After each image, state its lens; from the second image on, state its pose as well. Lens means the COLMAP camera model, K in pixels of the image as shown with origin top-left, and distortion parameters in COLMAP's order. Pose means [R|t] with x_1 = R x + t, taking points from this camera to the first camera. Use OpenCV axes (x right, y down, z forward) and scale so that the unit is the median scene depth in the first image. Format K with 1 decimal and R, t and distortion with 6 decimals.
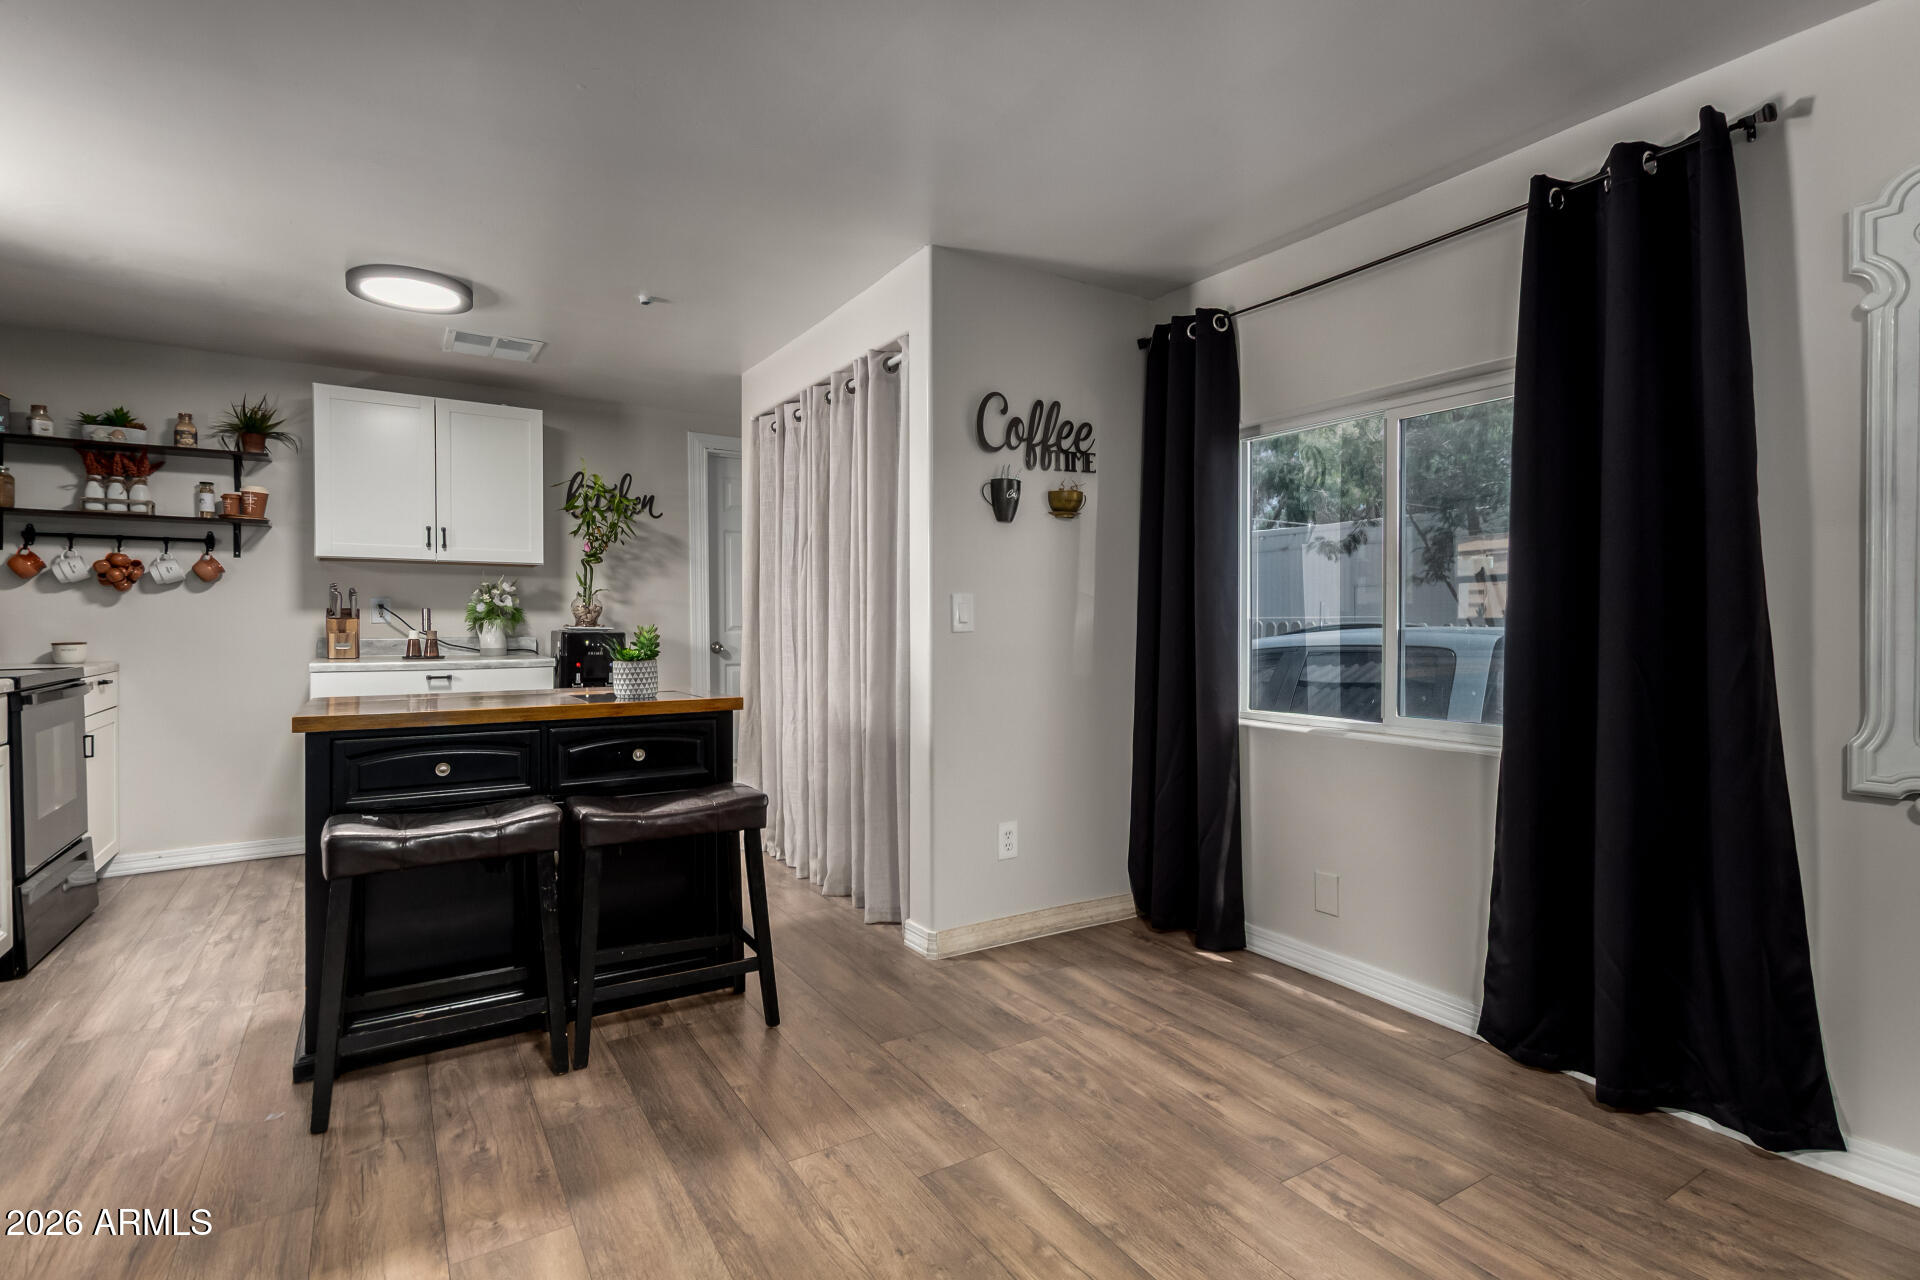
lens RADIAL K [[912.5, 0, 966.9], [0, 912.5, 629.4], [0, 0, 1]] dist [0.015549, -0.000359]
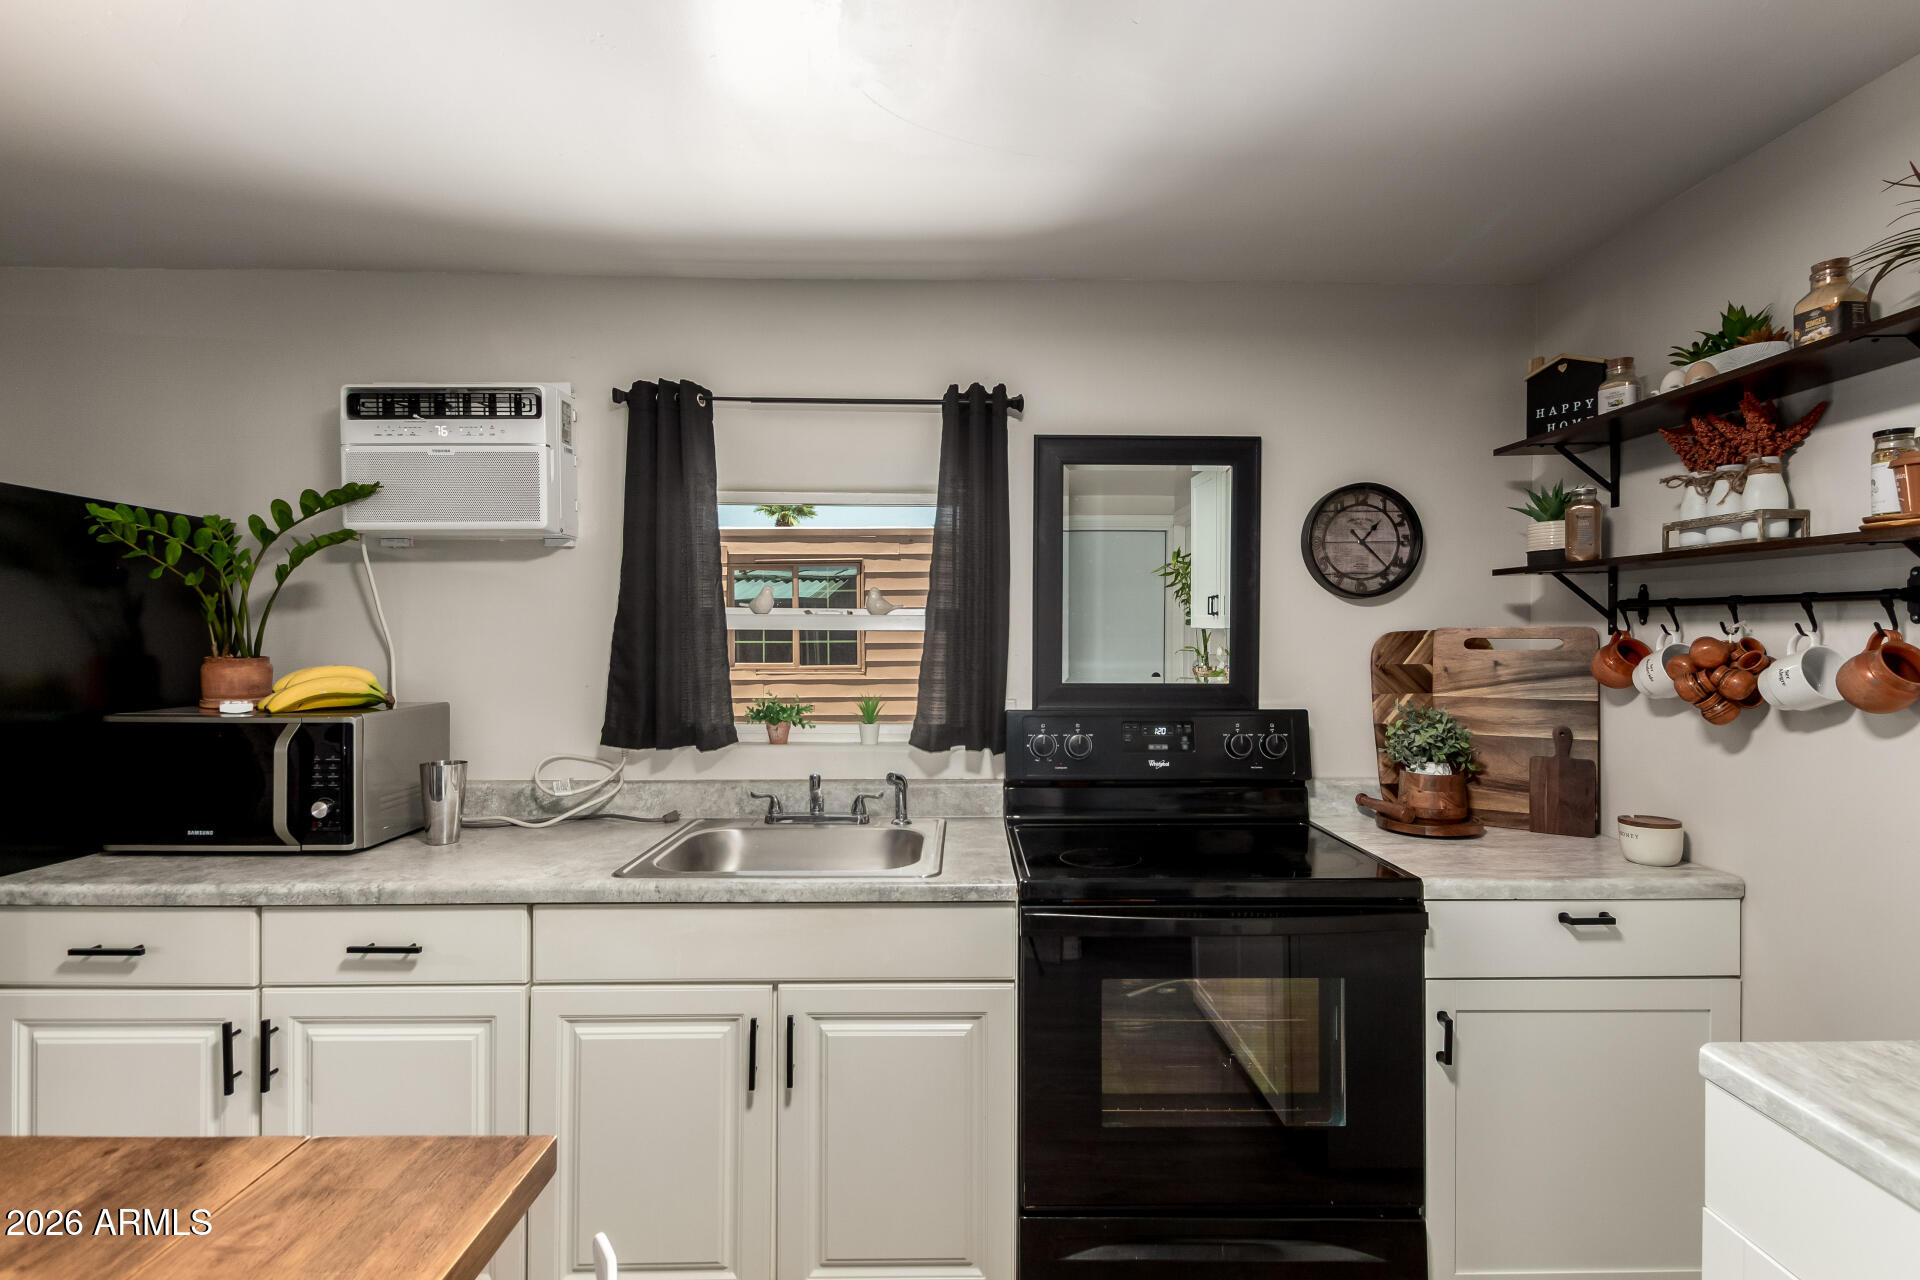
lens RADIAL K [[912.5, 0, 966.9], [0, 912.5, 629.4], [0, 0, 1]] dist [0.015549, -0.000359]
pose [[-0.546527, 0.005187, -0.837425, -0.365606], [-0.002125, 0.999969, 0.007580, -0.092952], [0.837439, 0.005922, -0.546499, 0.987705]]
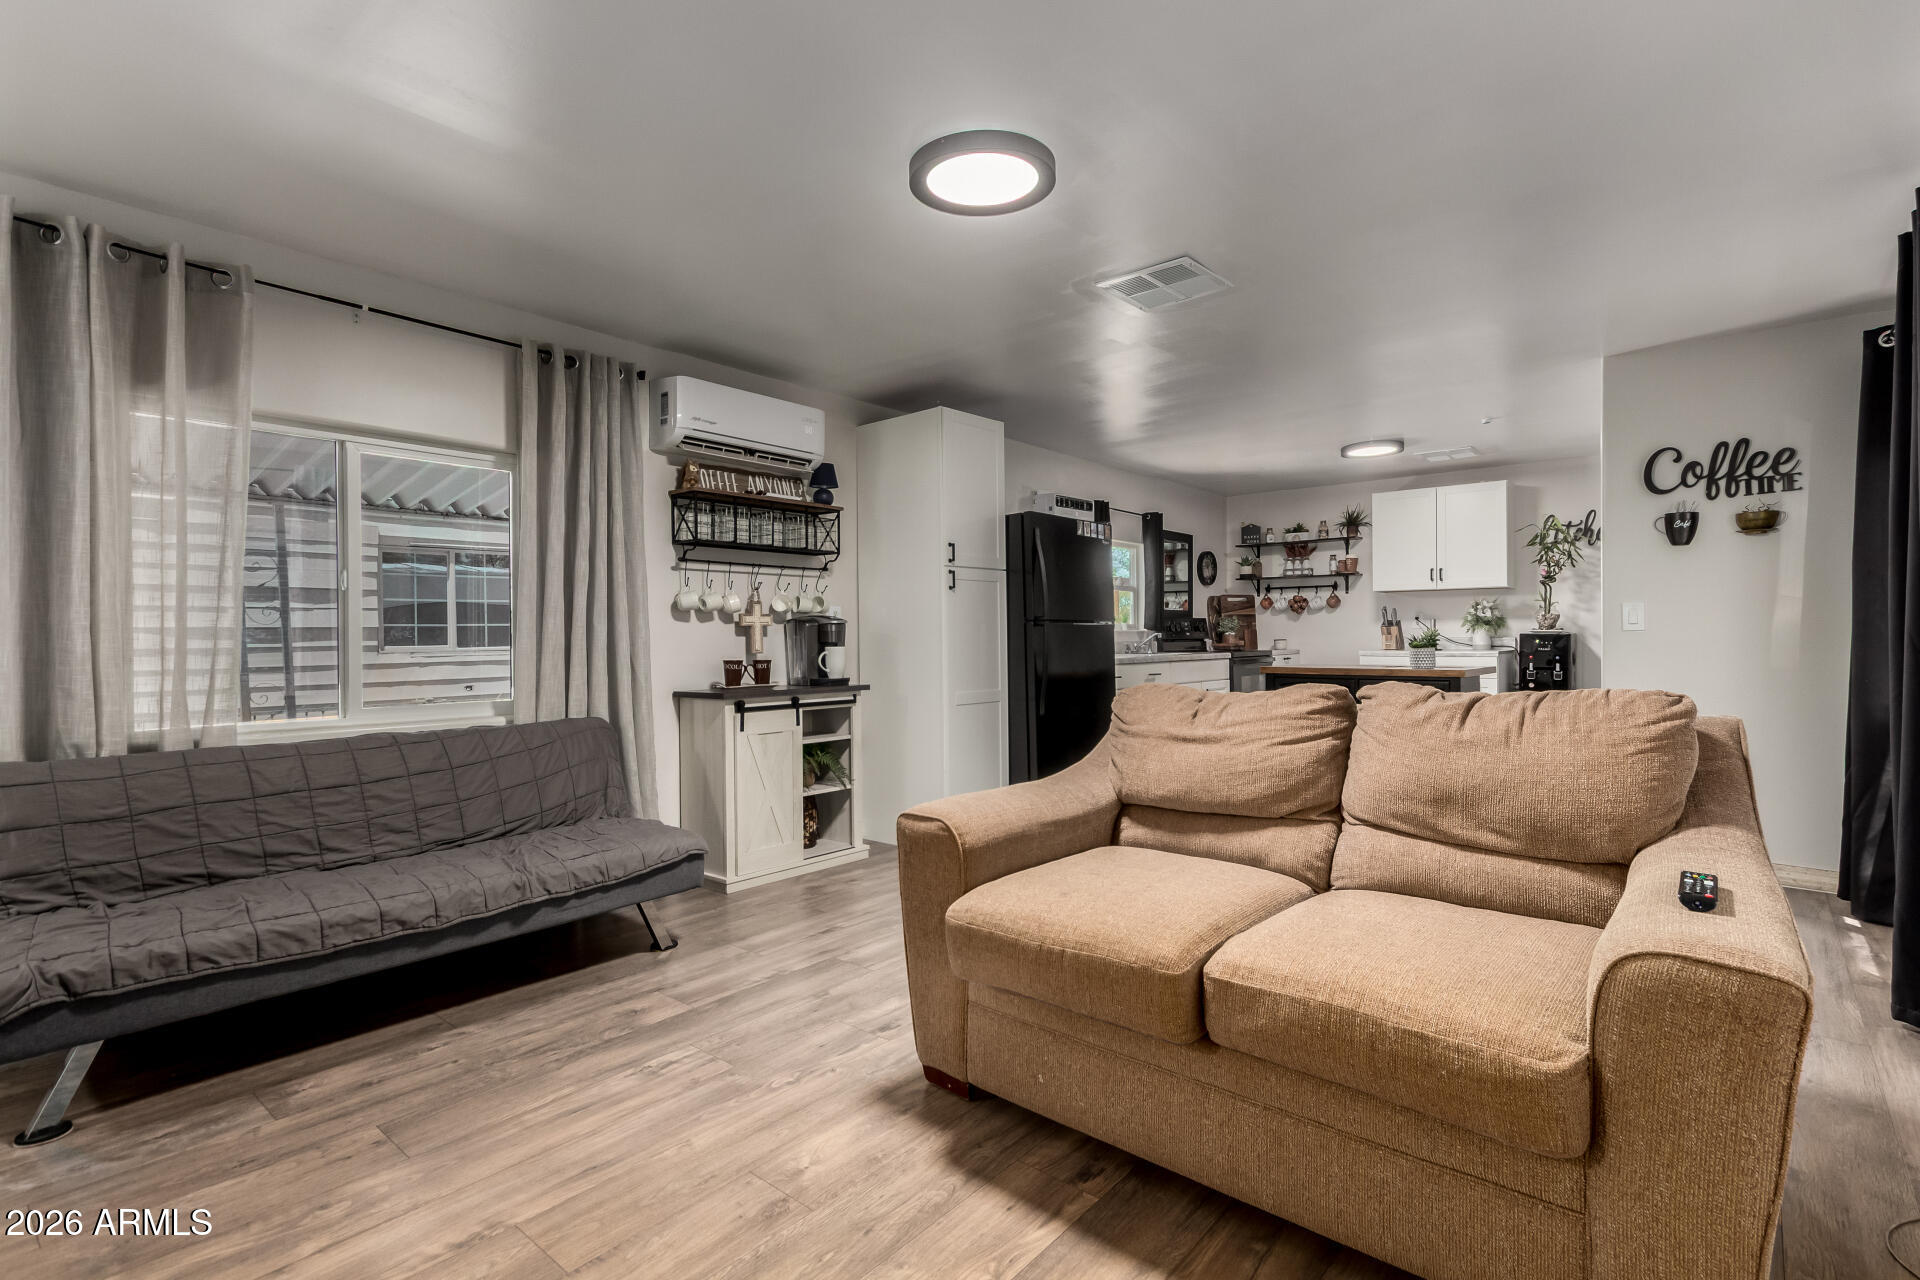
lens RADIAL K [[912.5, 0, 966.9], [0, 912.5, 629.4], [0, 0, 1]] dist [0.015549, -0.000359]
pose [[0.285862, -0.008295, -0.958235, 0.830831], [0.000503, 0.999964, -0.008506, 0.009646], [0.958271, 0.001950, 0.285856, -0.278980]]
